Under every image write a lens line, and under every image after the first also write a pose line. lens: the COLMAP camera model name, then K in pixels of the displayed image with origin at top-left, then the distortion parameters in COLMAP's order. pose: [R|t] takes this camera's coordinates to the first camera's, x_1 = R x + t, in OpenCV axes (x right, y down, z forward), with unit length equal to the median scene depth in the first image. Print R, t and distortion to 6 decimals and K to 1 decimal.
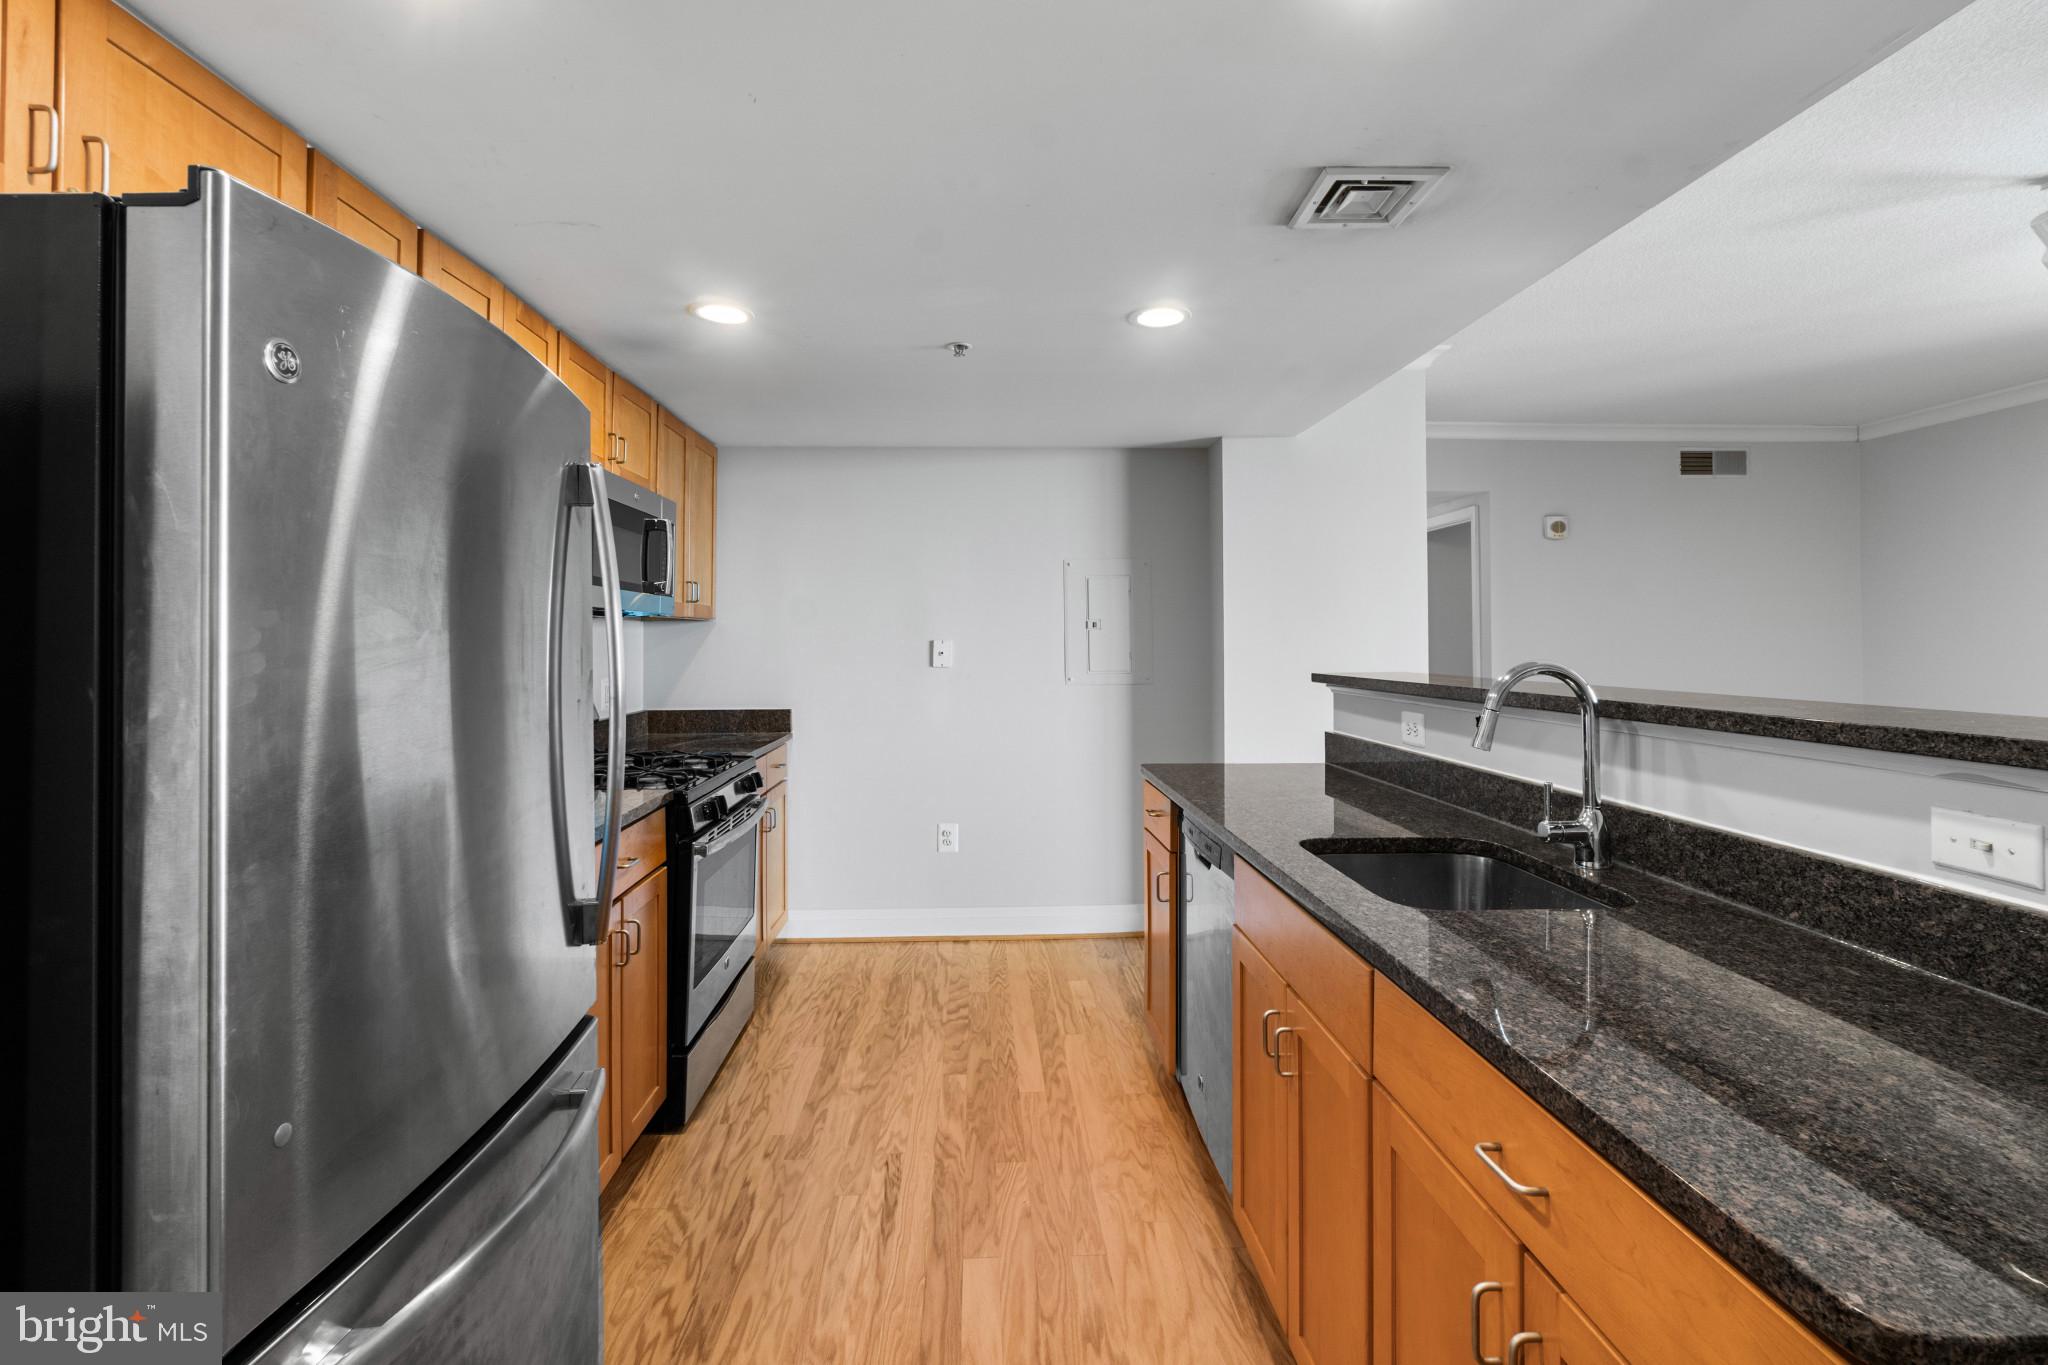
lens RADIAL K [[911.6, 0, 1011.0], [0, 911.6, 626.7], [0, 0, 1]] dist [-0.002132, 0.000681]
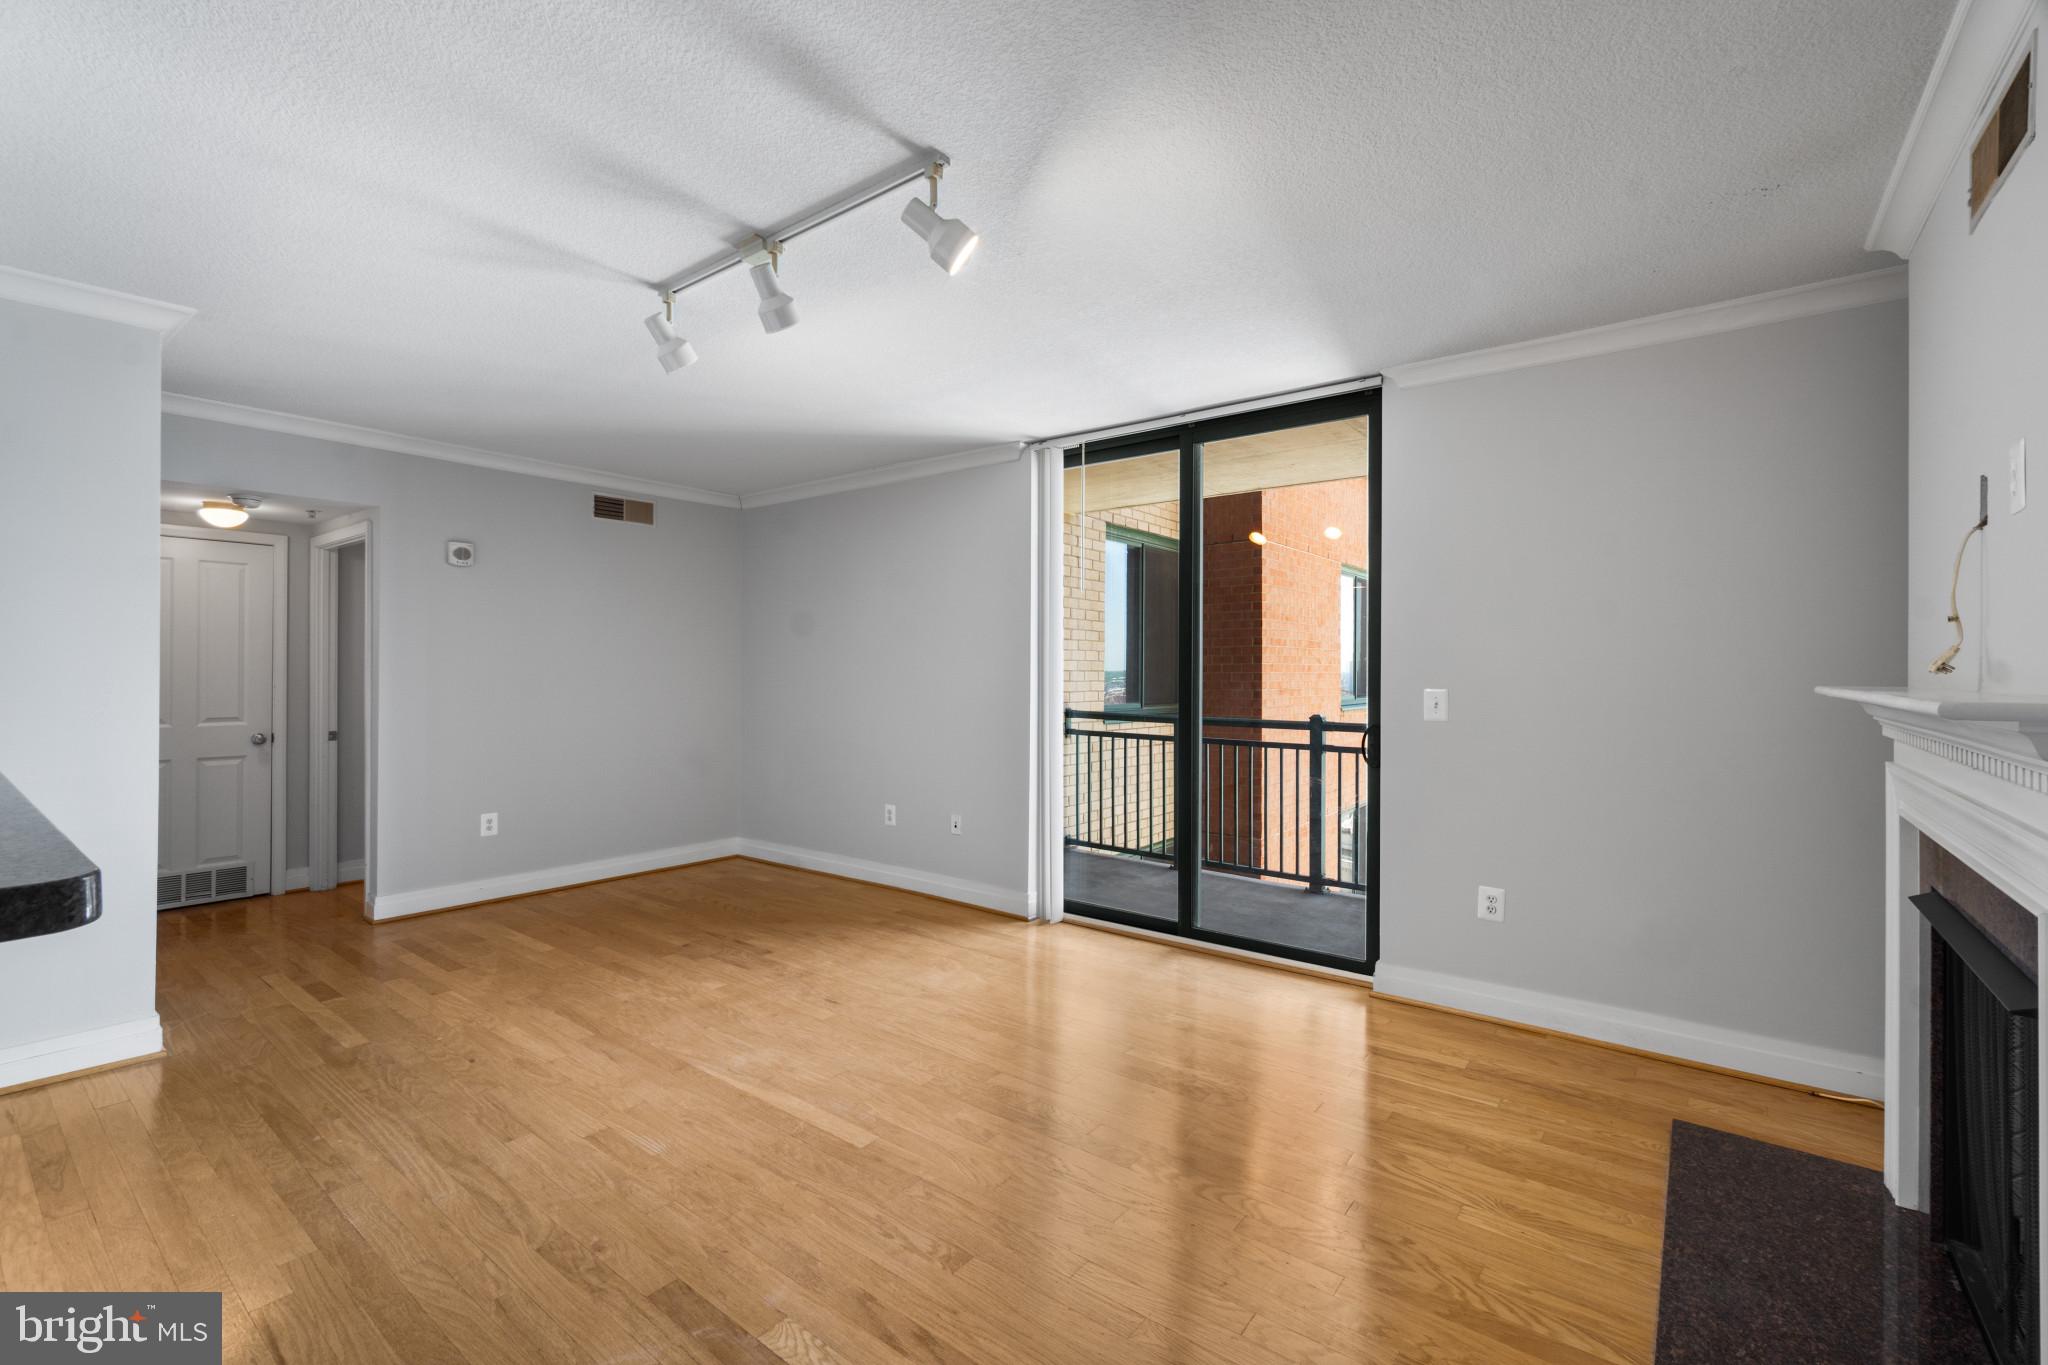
lens RADIAL K [[893.5, 0, 997.8], [0, 893.5, 669.6], [0, 0, 1]] dist [-0.001065, -0.000441]
pose [[0.653810, 0.006228, 0.756633, 0.556397], [-0.019901, 0.999762, 0.008968, -0.014168], [-0.756397, -0.020921, 0.653779, -0.106194]]
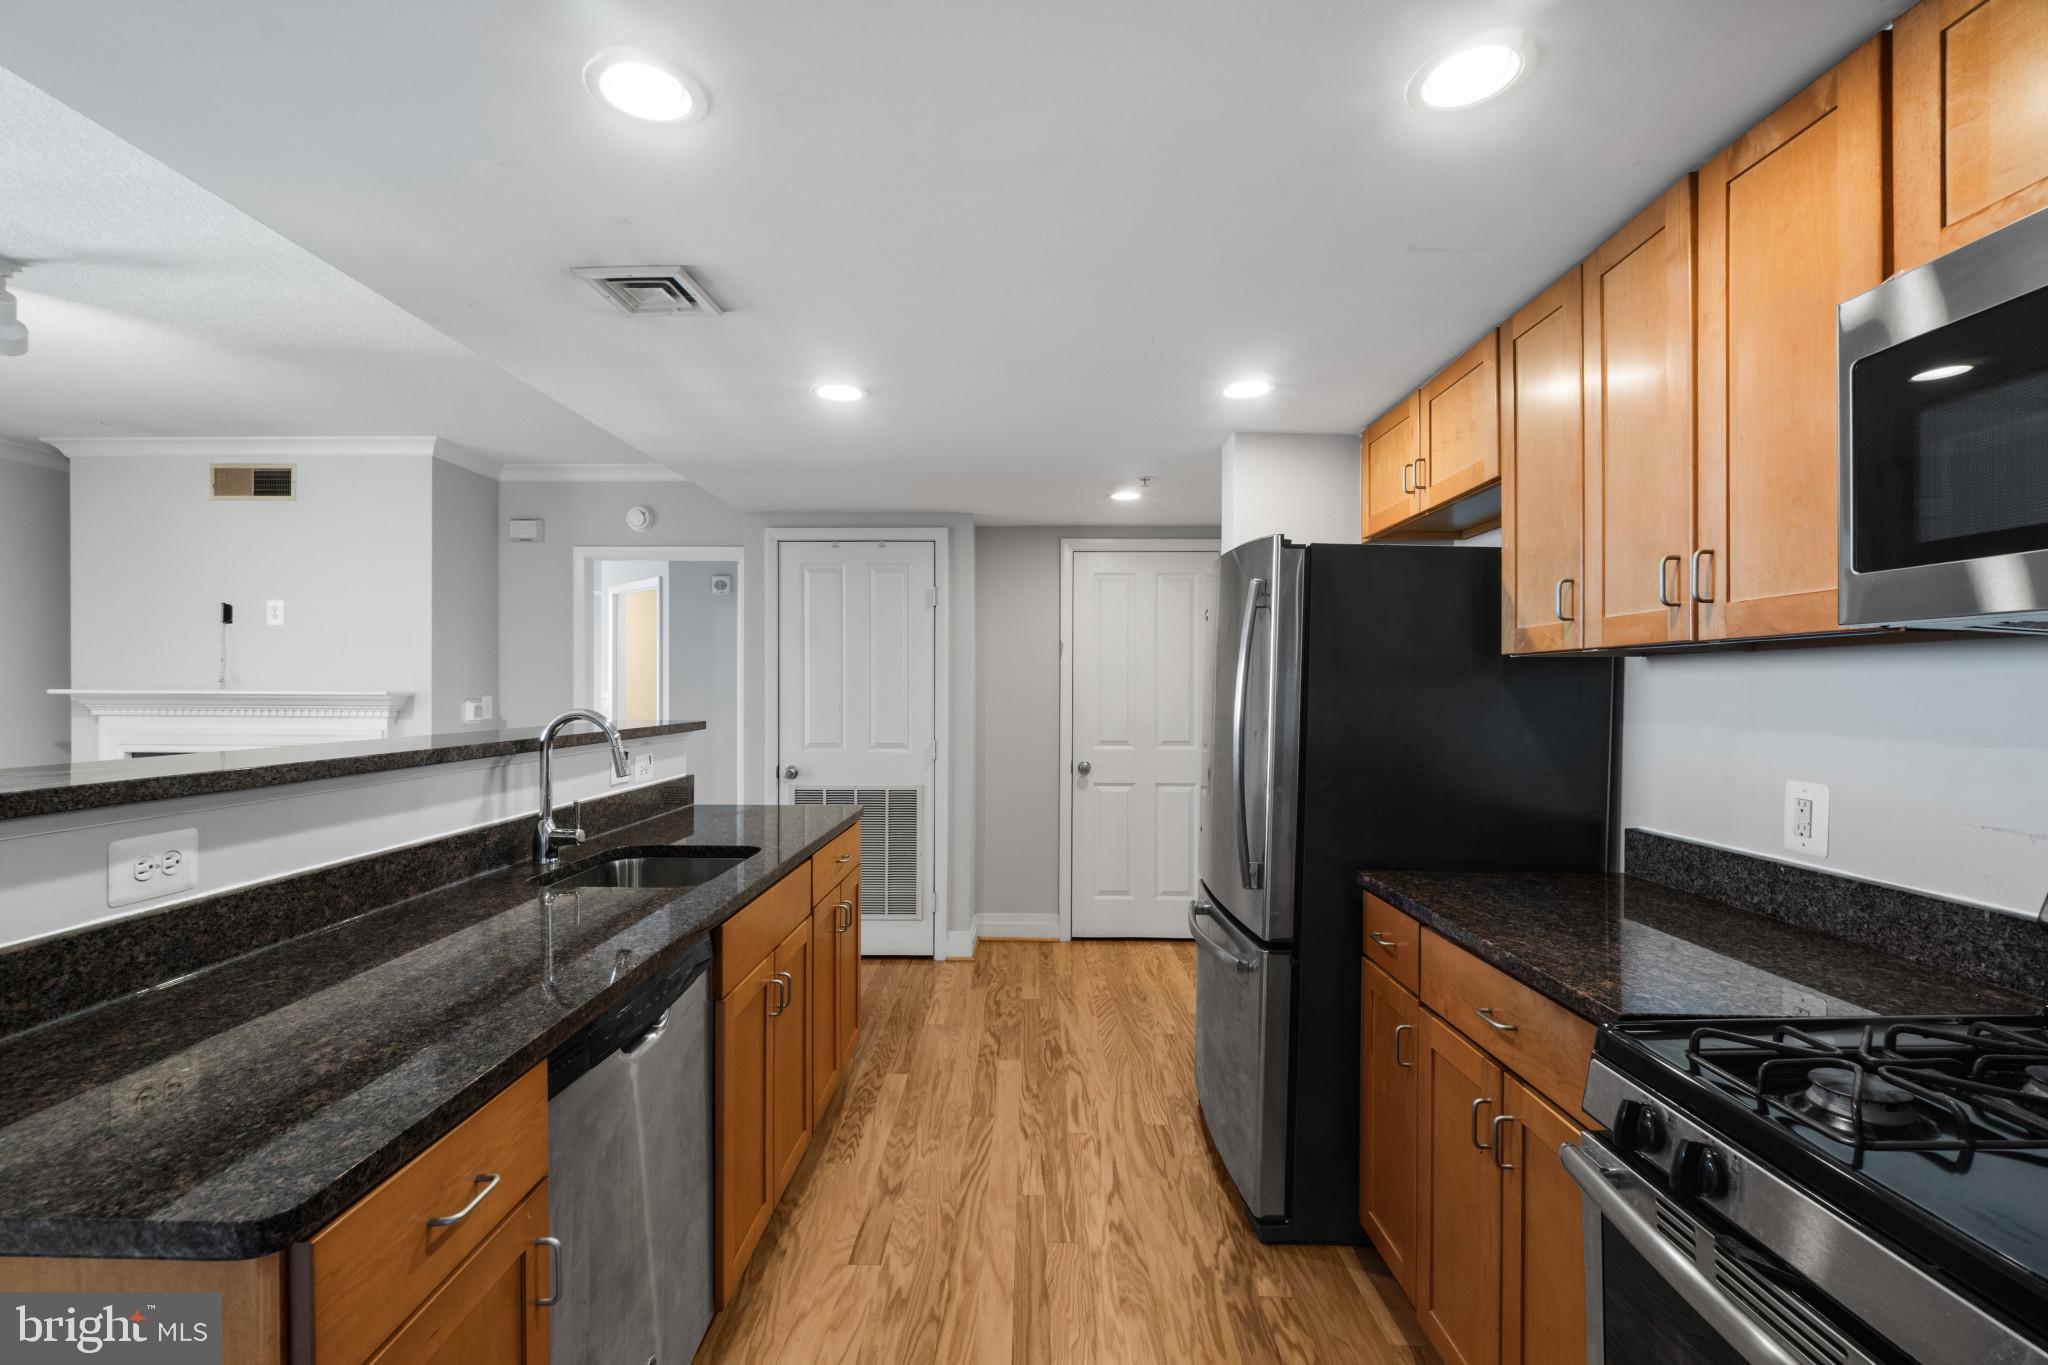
lens RADIAL K [[881.5, 0, 1010.9], [0, 881.5, 693.4], [0, 0, 1]] dist [-0.007040, 0.000817]
pose [[-0.998083, -0.001671, 0.061869, -0.083977], [-0.002271, 0.999951, -0.009623, 0.016453], [-0.061850, -0.009745, -0.998038, 1.491924]]
